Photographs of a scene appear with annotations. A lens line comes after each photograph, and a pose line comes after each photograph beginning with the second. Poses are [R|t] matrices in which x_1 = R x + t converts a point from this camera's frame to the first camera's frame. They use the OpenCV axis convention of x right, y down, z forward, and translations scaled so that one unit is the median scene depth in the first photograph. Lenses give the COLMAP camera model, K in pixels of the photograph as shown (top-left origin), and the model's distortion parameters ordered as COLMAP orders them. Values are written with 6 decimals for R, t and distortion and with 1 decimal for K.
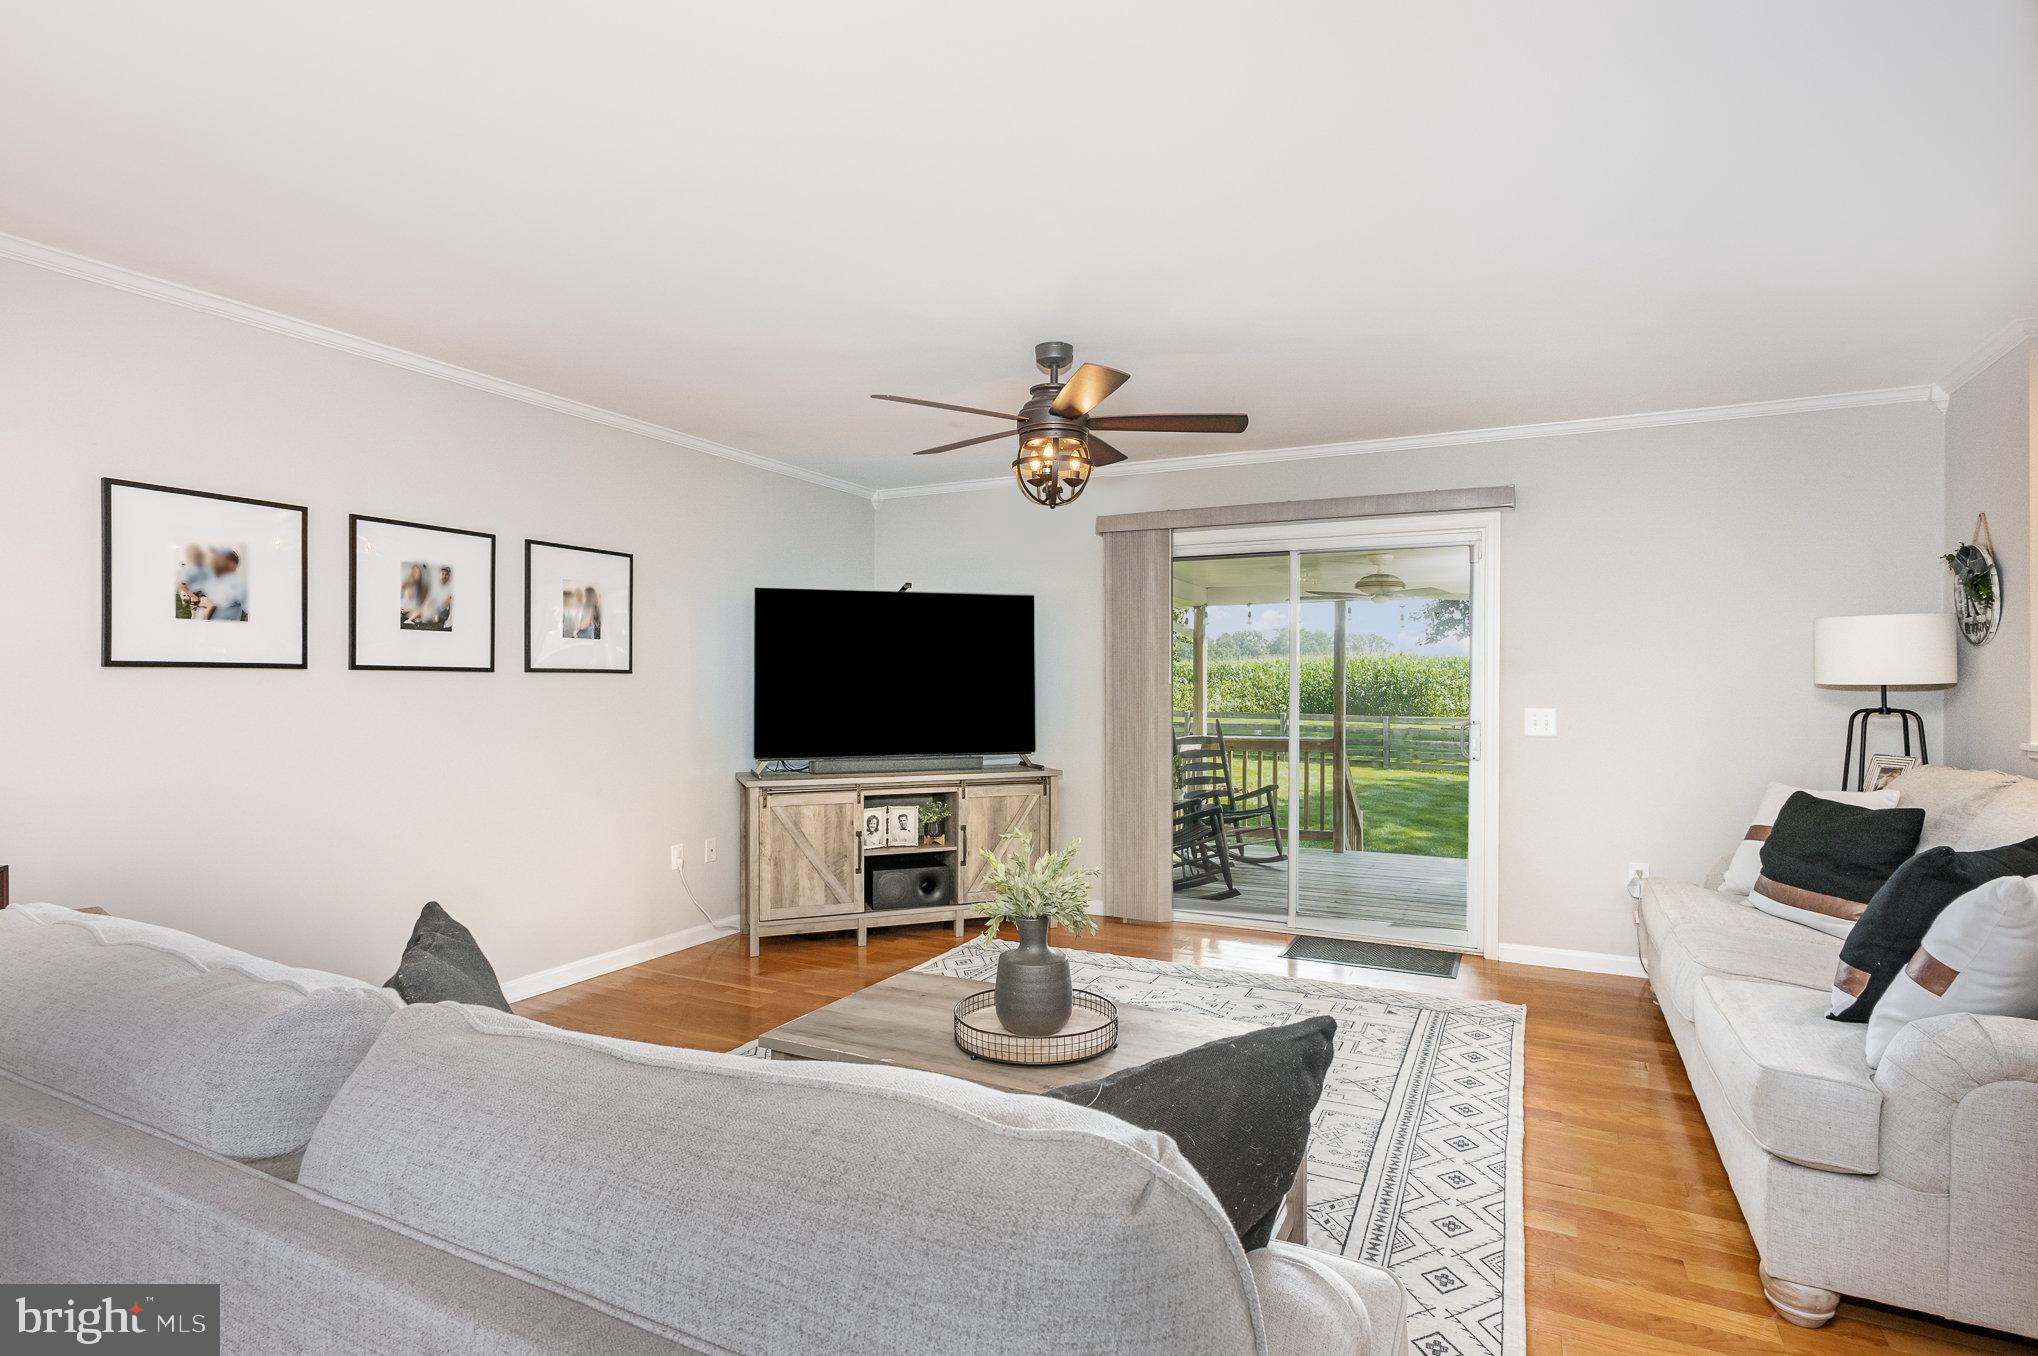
lens RADIAL K [[1005.9, 0, 1019.0], [0, 1005.9, 684.3], [0, 0, 1]] dist [0.004112, 0.000822]
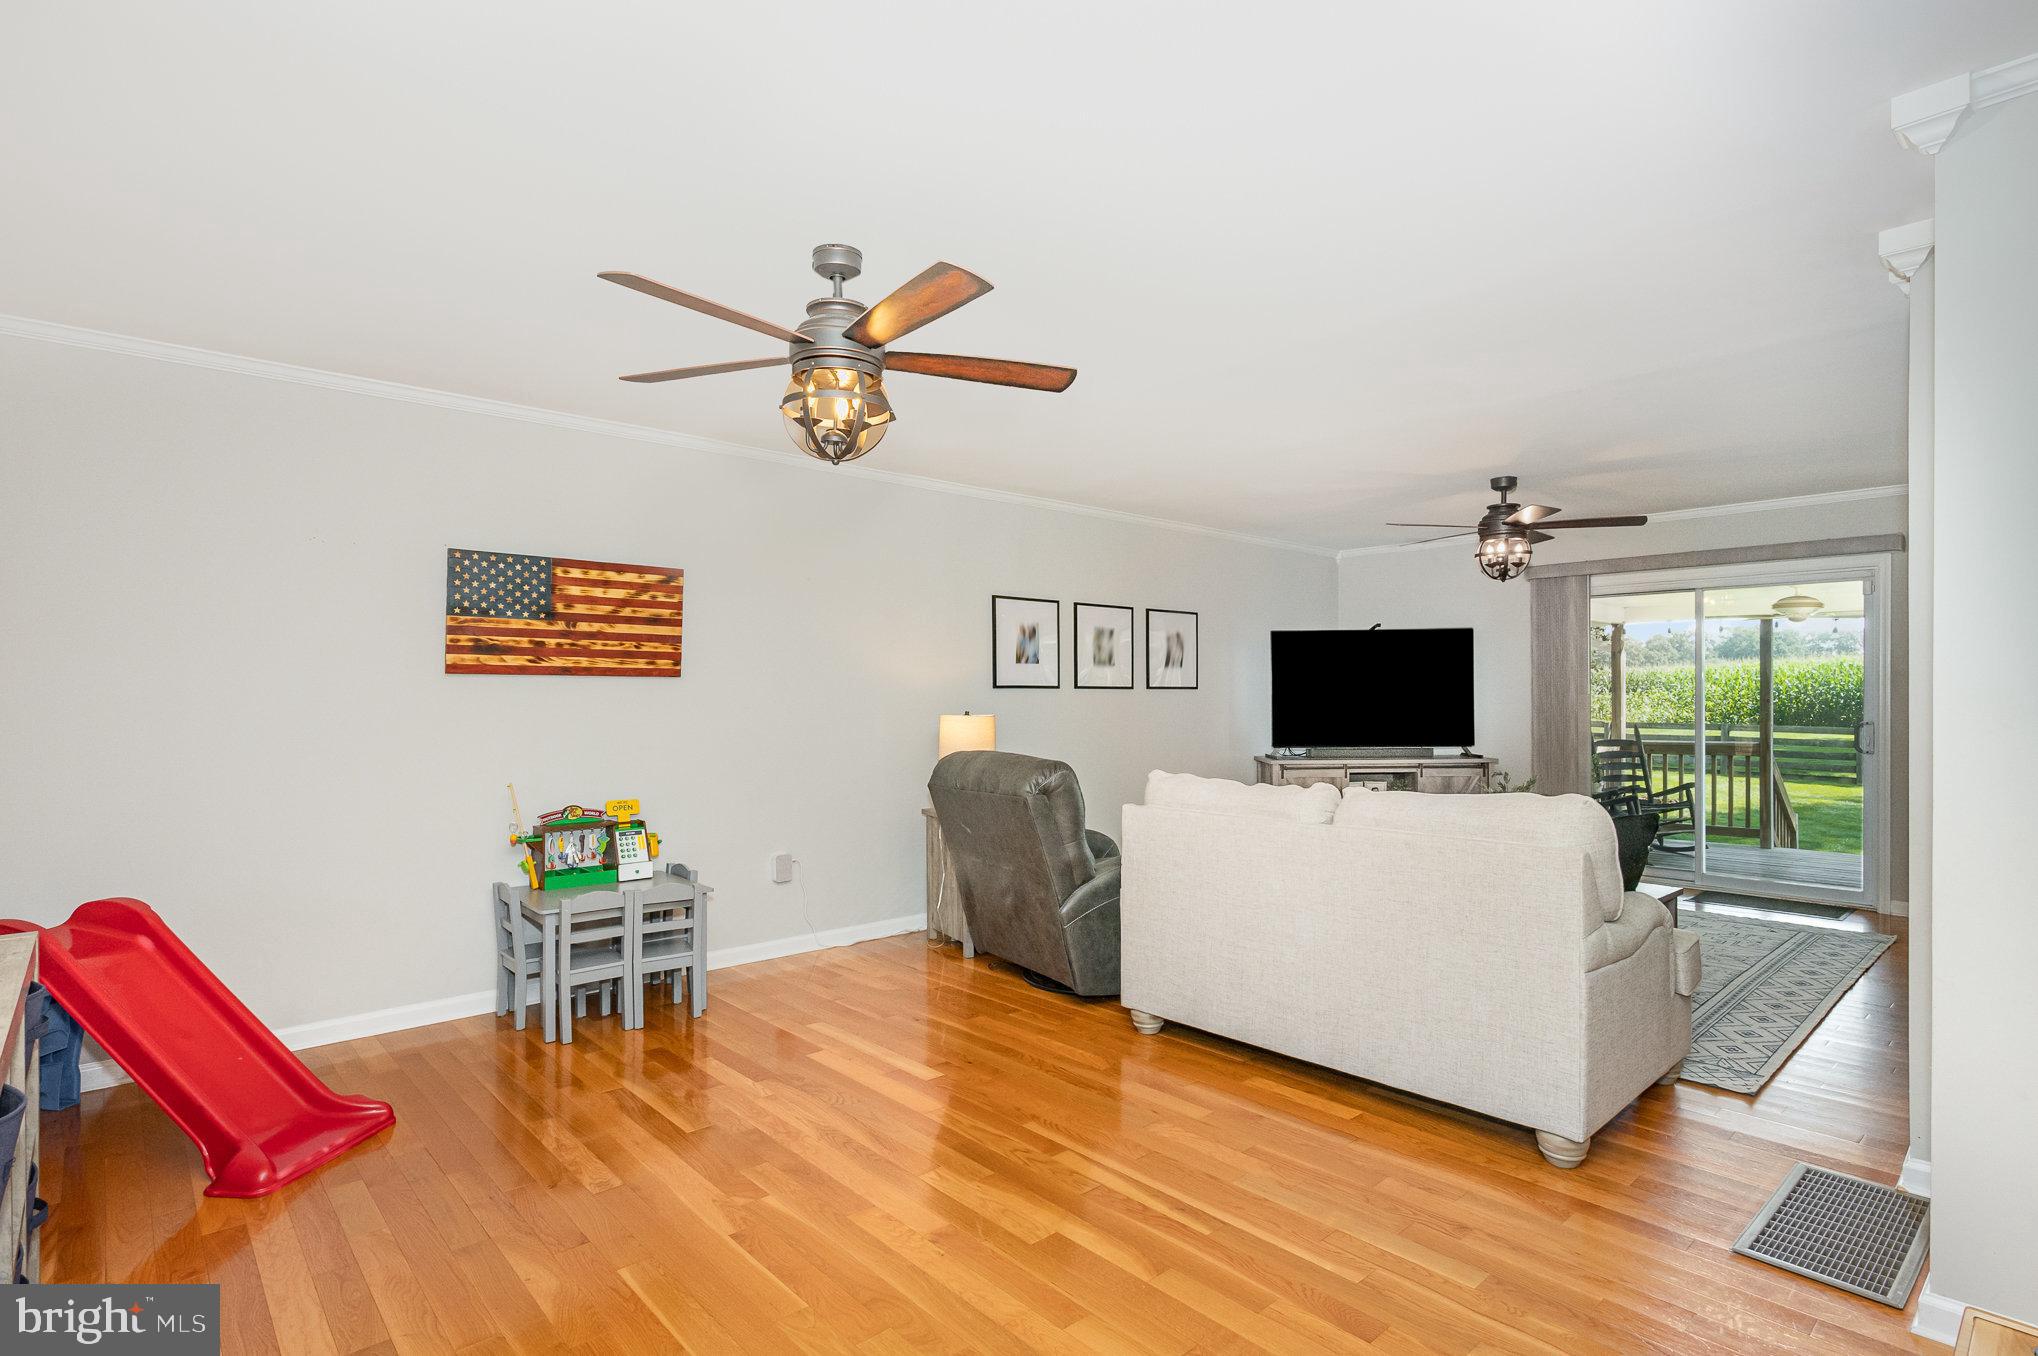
lens RADIAL K [[1005.9, 0, 1029.9], [0, 1005.9, 689.8], [0, 0, 1]] dist [0.004112, 0.000822]
pose [[0.937468, -0.006250, -0.348014, -0.077757], [0.004481, 0.999973, -0.005887, -0.001378], [0.348042, 0.003960, 0.937471, -0.497352]]
